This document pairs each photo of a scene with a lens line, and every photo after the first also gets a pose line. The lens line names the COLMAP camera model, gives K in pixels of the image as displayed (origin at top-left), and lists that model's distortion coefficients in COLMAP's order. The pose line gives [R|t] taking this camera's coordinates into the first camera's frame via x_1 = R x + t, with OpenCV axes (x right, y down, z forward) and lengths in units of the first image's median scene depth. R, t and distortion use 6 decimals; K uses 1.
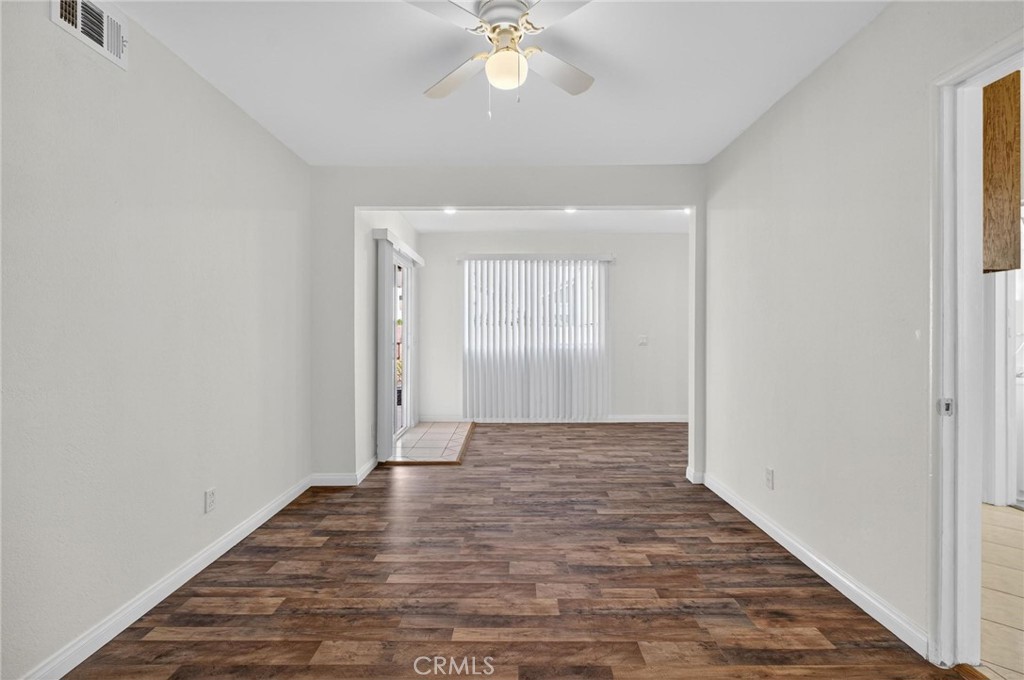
lens RADIAL K [[442.7, 0, 515.6], [0, 442.7, 349.0], [0, 0, 1]] dist [-0.010325, 0.000491]
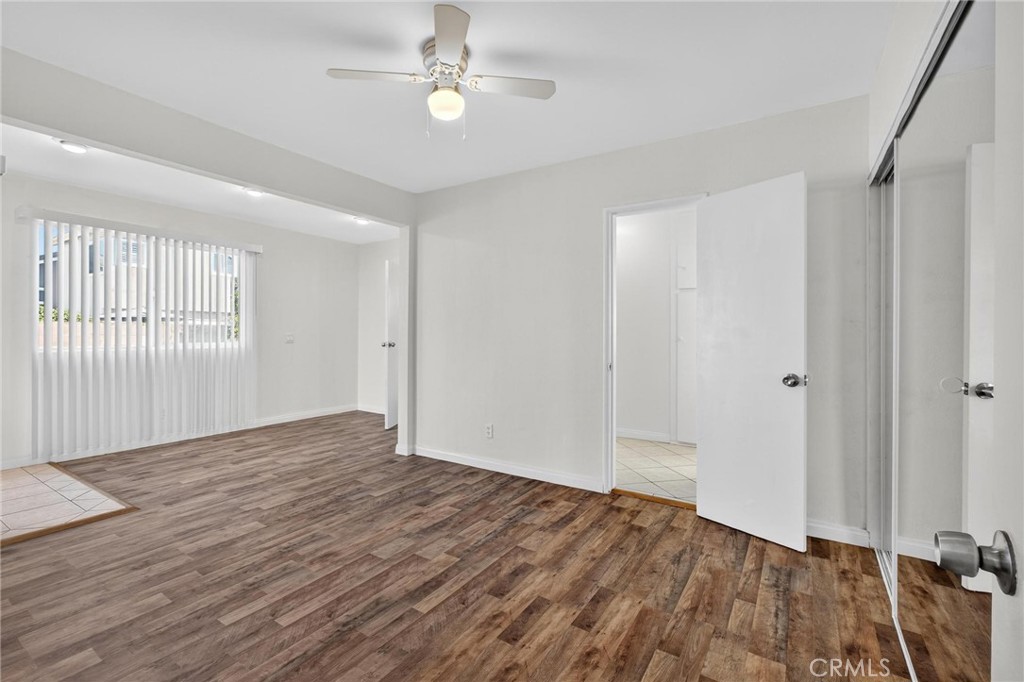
lens RADIAL K [[447.9, 0, 504.7], [0, 447.9, 331.6], [0, 0, 1]] dist [-0.010836, 0.000605]
pose [[0.549153, 0.002792, 0.835717, -0.597641], [0.029556, 0.999304, -0.022760, 0.007775], [-0.835199, 0.037199, 0.548688, 0.141458]]
